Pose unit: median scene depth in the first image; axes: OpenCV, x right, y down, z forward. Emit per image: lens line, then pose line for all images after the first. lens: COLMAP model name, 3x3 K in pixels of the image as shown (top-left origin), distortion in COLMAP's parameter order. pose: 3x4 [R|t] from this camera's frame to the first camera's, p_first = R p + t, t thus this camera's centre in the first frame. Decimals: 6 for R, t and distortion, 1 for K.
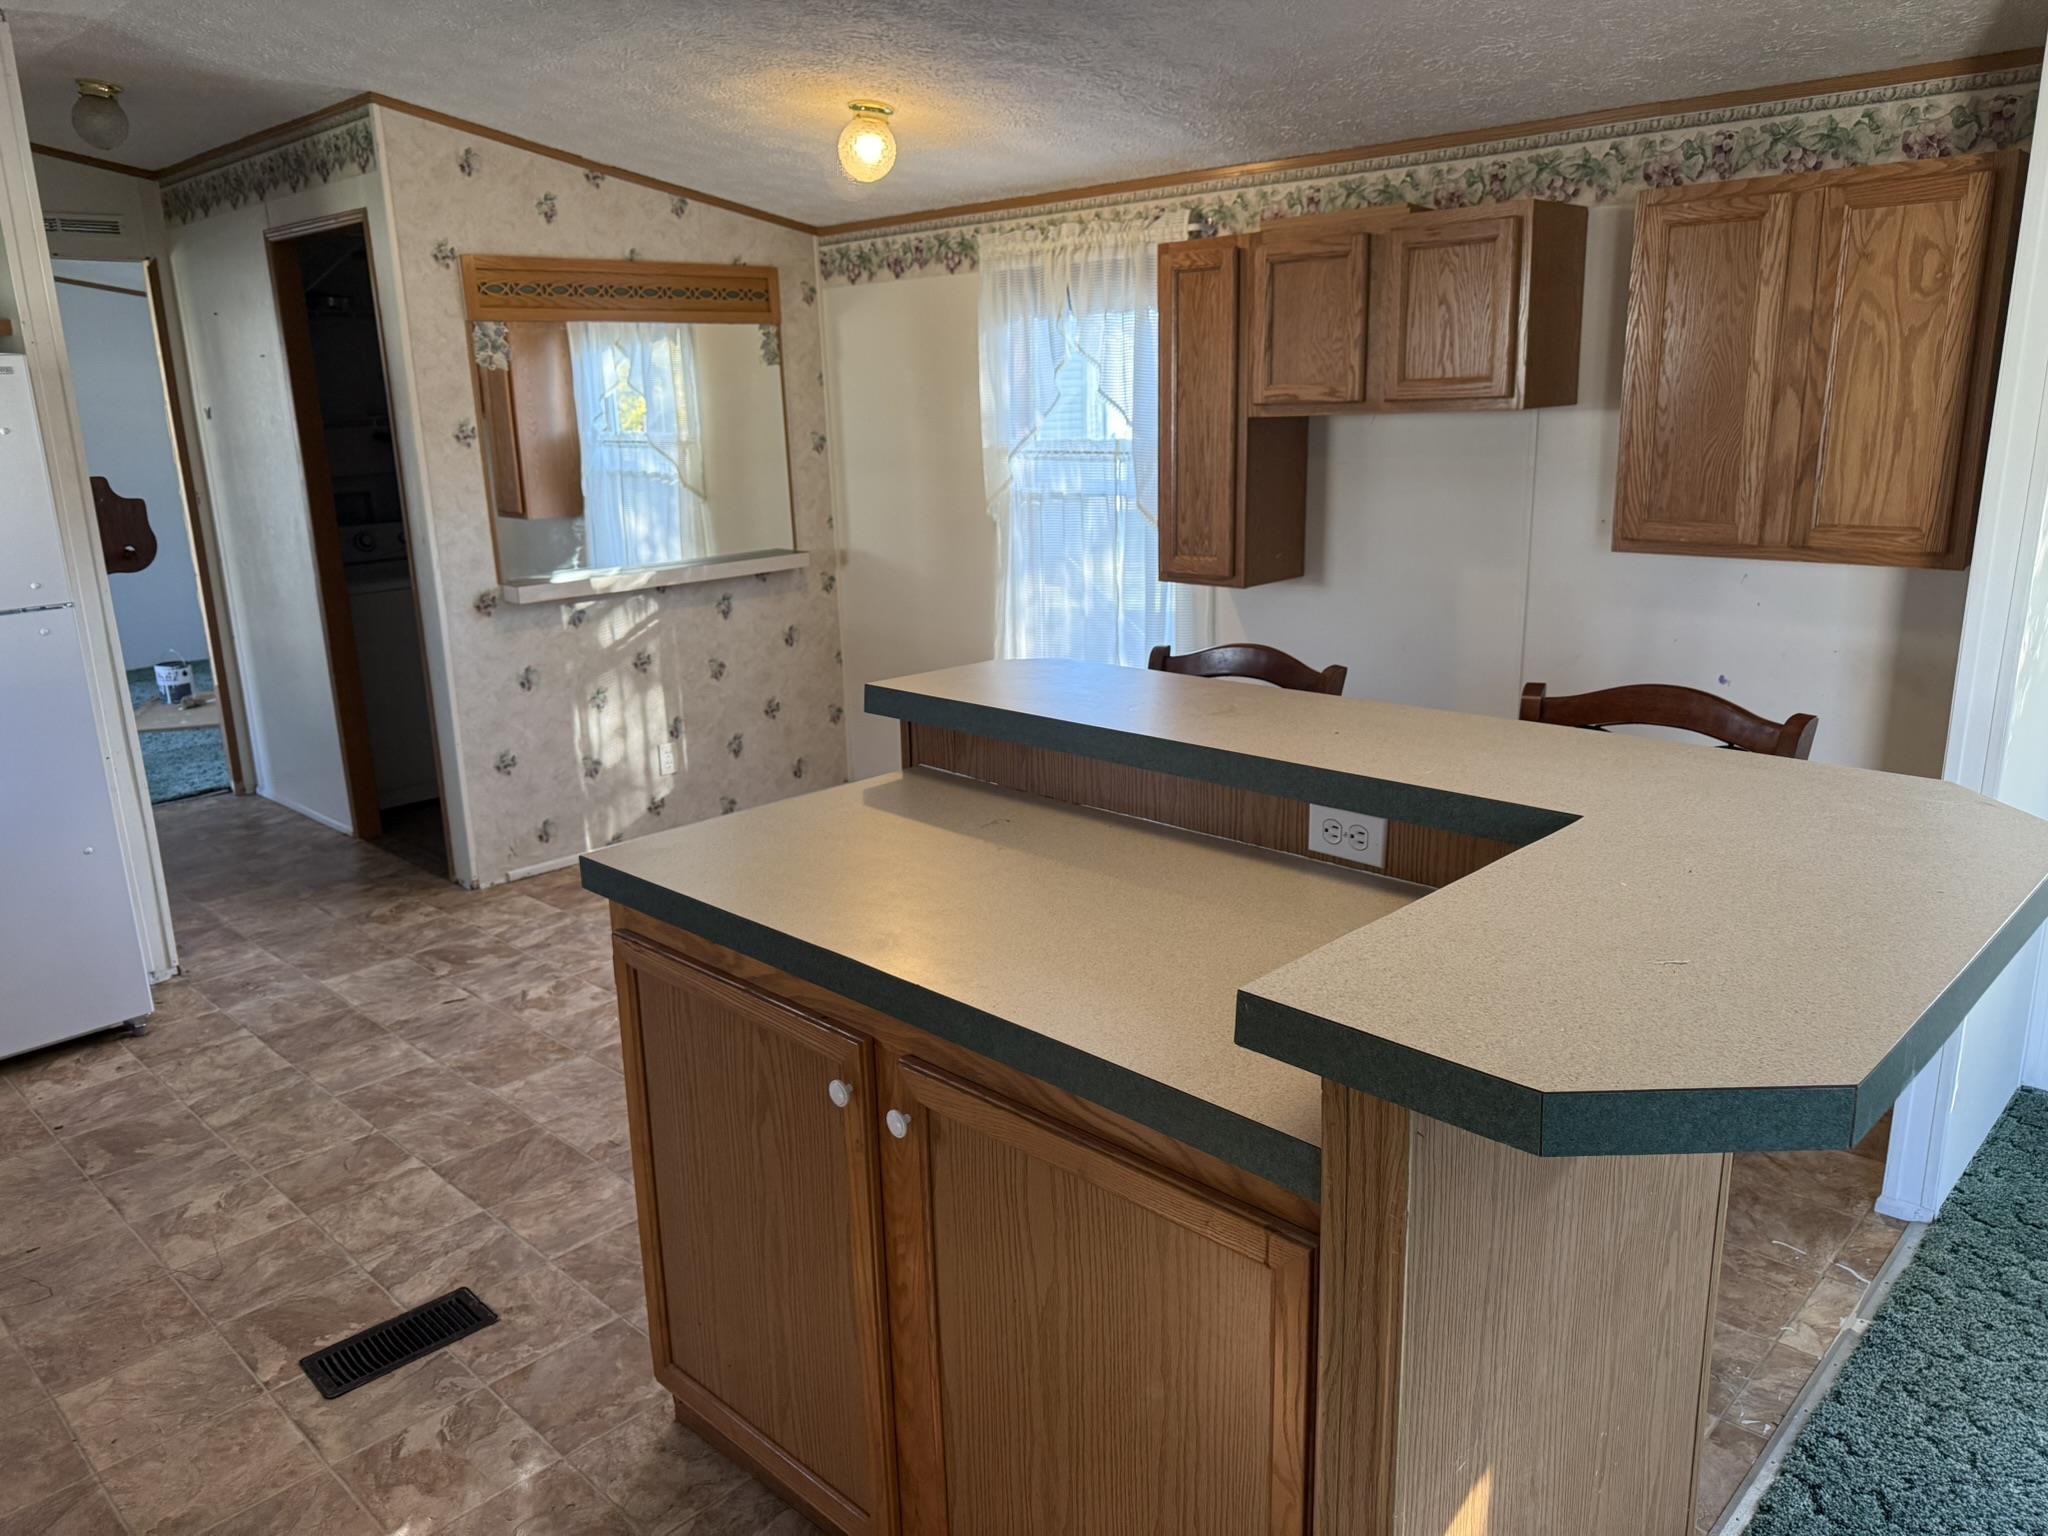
lens RADIAL K [[1461.7, 0, 1027.1], [0, 1461.7, 784.7], [0, 0, 1]] dist [0.025302, -0.039342]
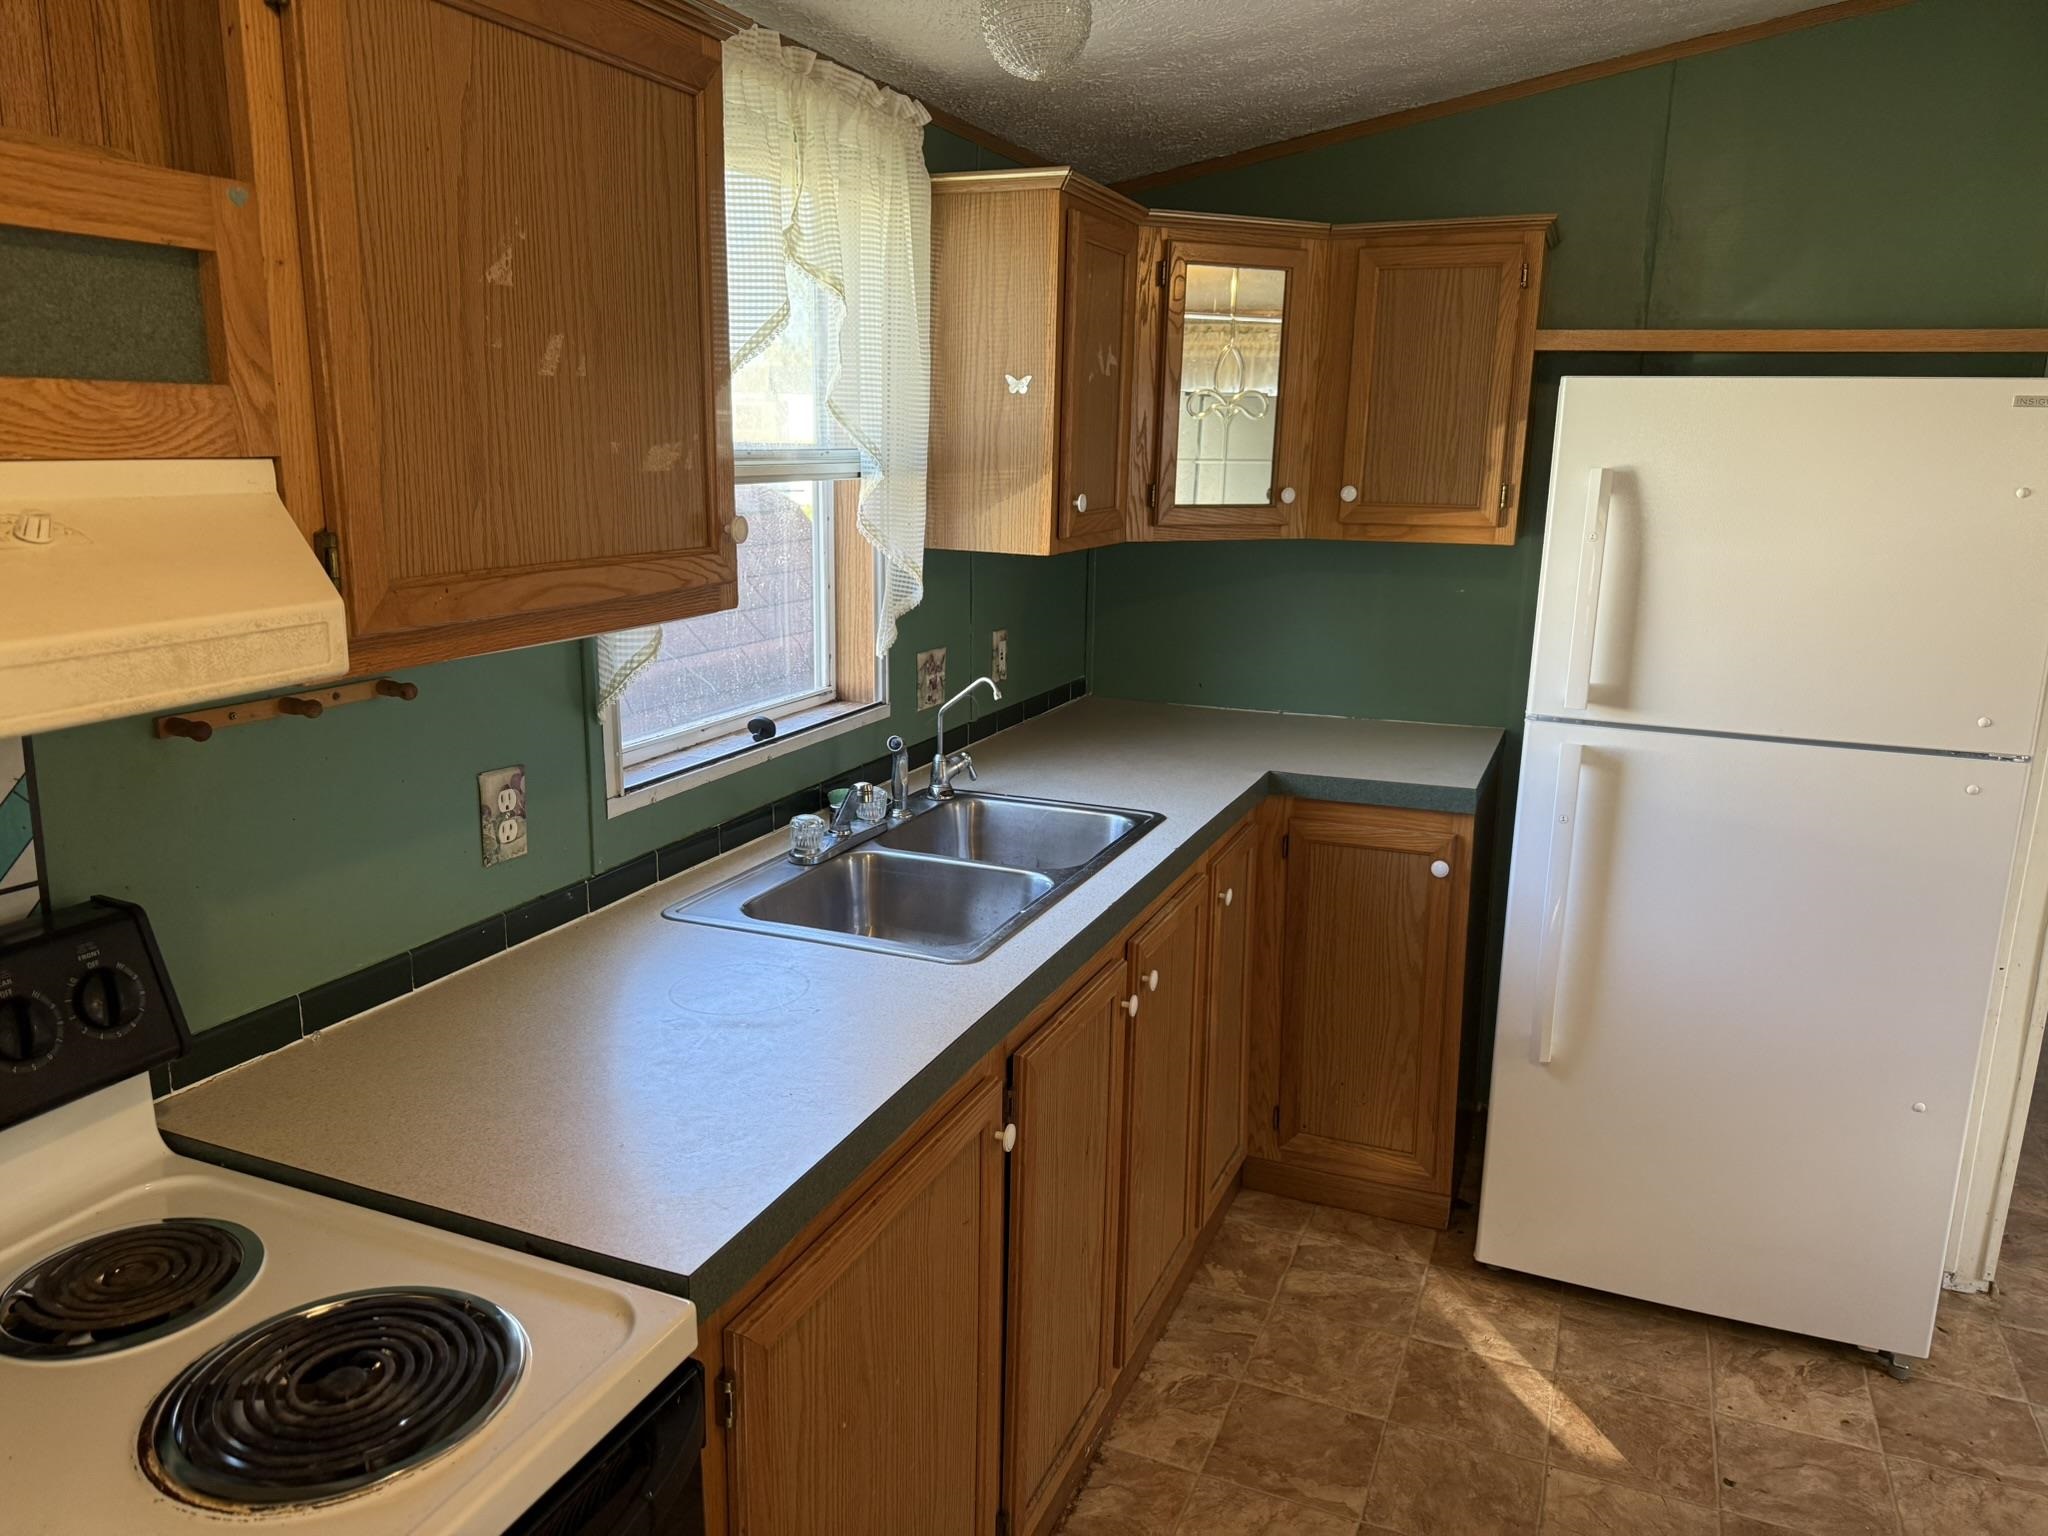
lens RADIAL K [[1438.2, 0, 1026.5], [0, 1438.2, 776.0], [0, 0, 1]] dist [0.125258, -0.116003]
pose [[0.366714, 0.244986, -0.897498, -0.170835], [-0.270851, 0.951031, 0.148931, -0.072606], [0.890034, 0.188473, 0.415111, 0.255699]]
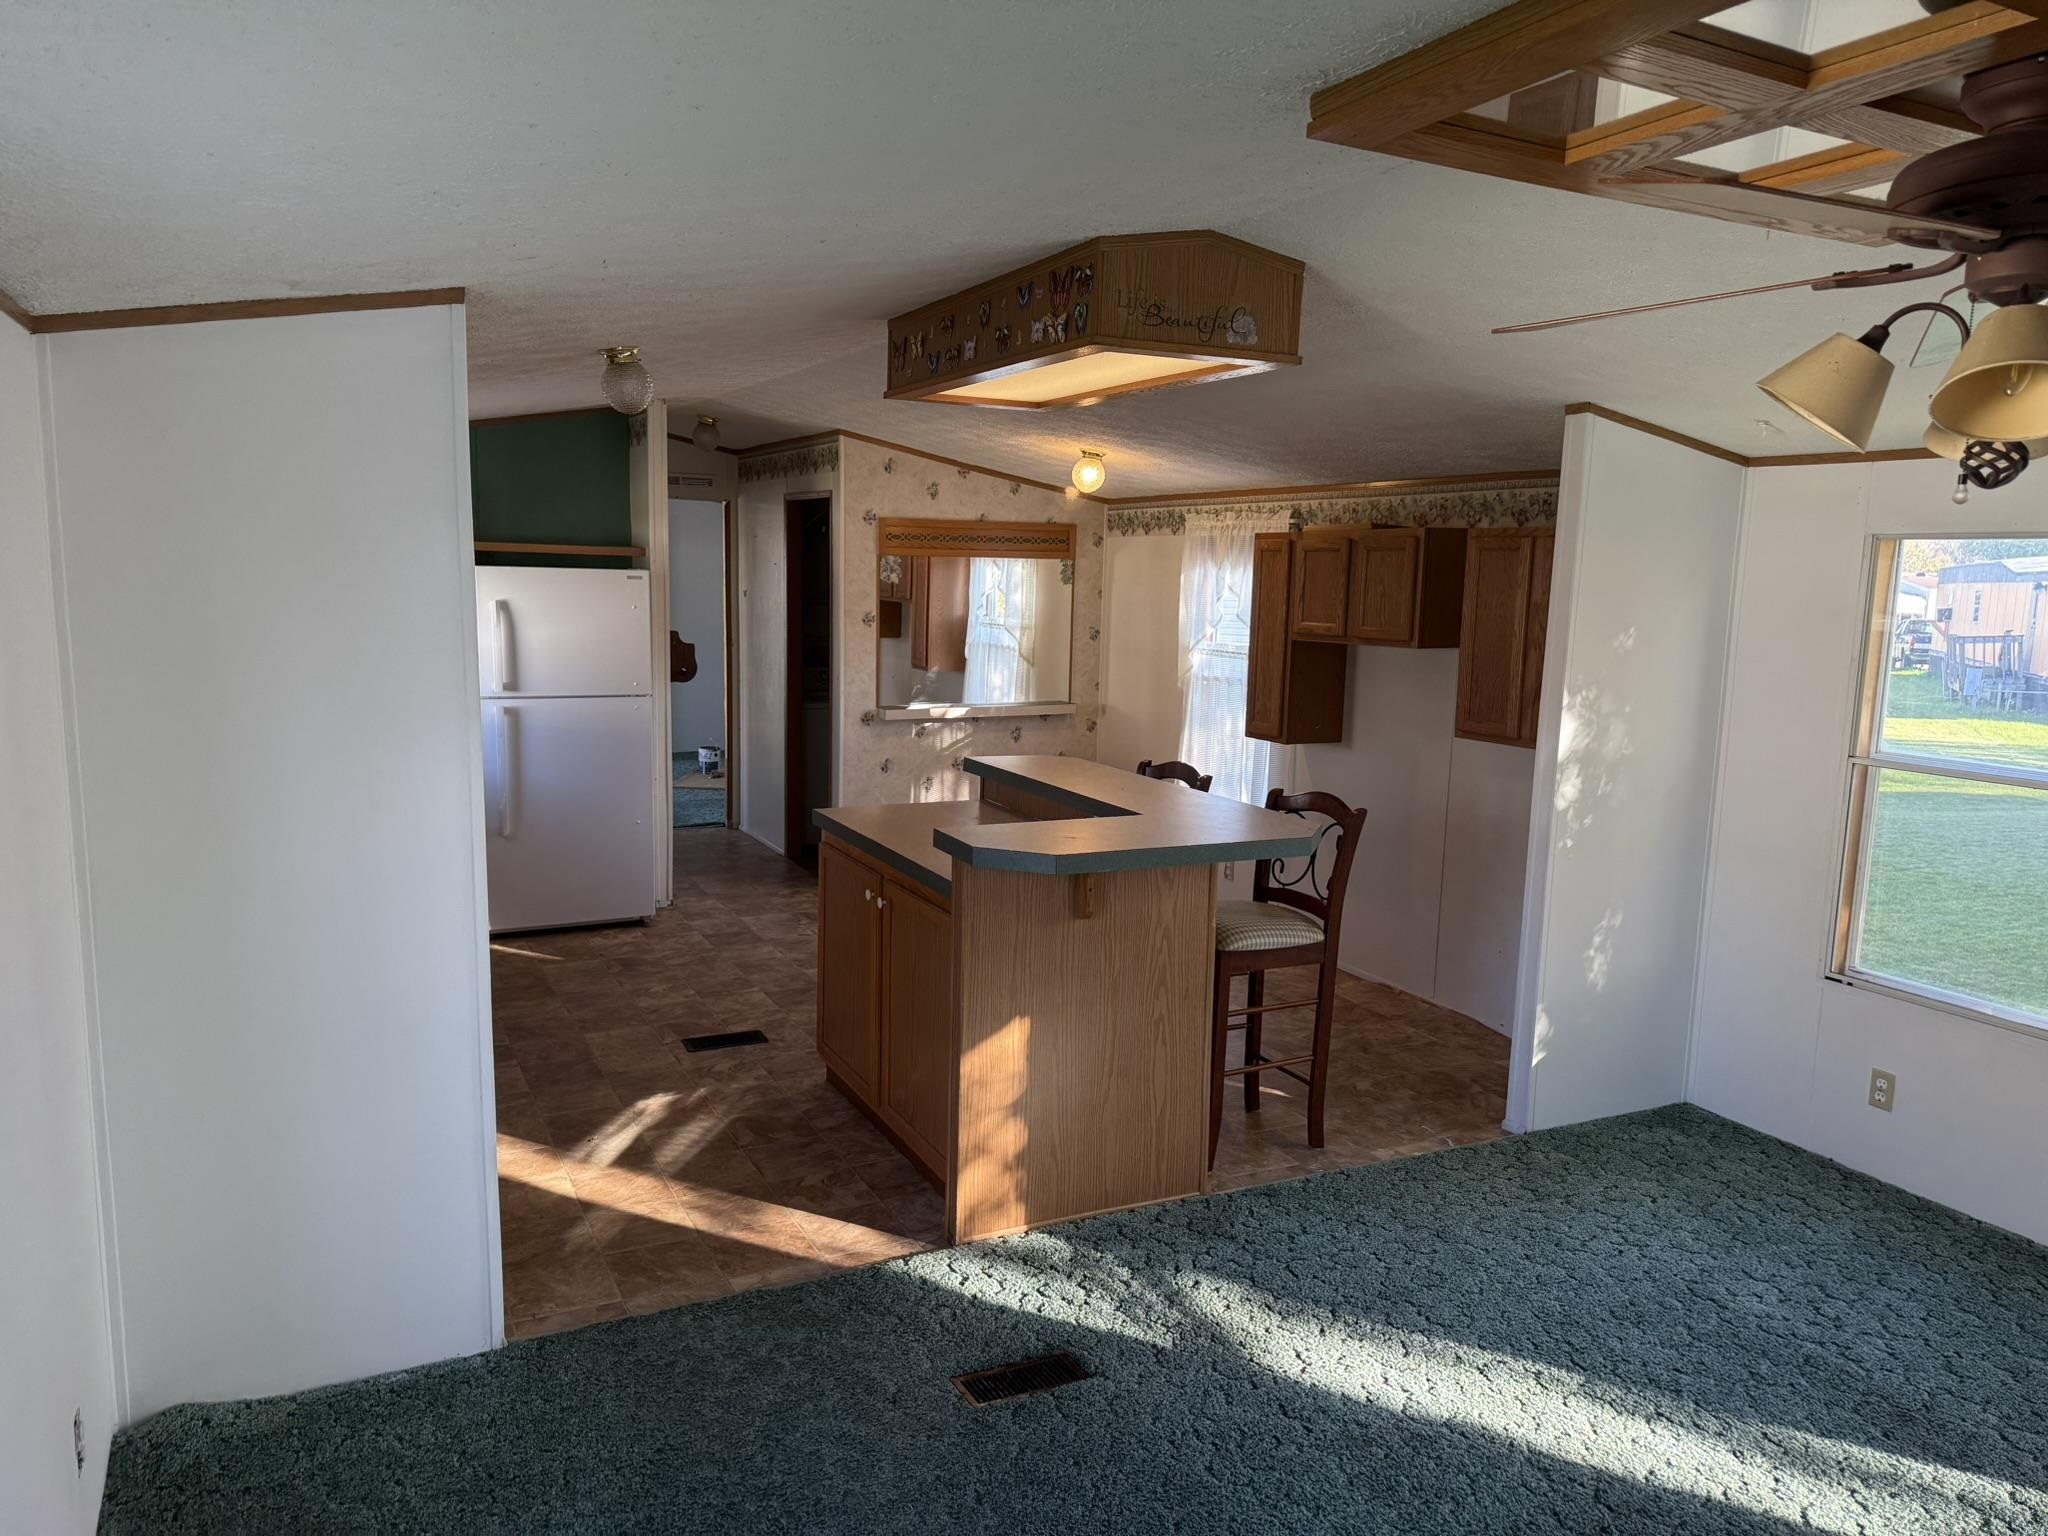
lens RADIAL K [[1436.3, 0, 1021.0], [0, 1436.3, 787.7], [0, 0, 1]] dist [0.126756, -0.181576]
pose [[0.940944, 0.098928, -0.323787, 0.351045], [-0.134132, 0.987028, -0.088226, 0.079870], [0.310859, 0.126446, 0.942008, -0.505819]]
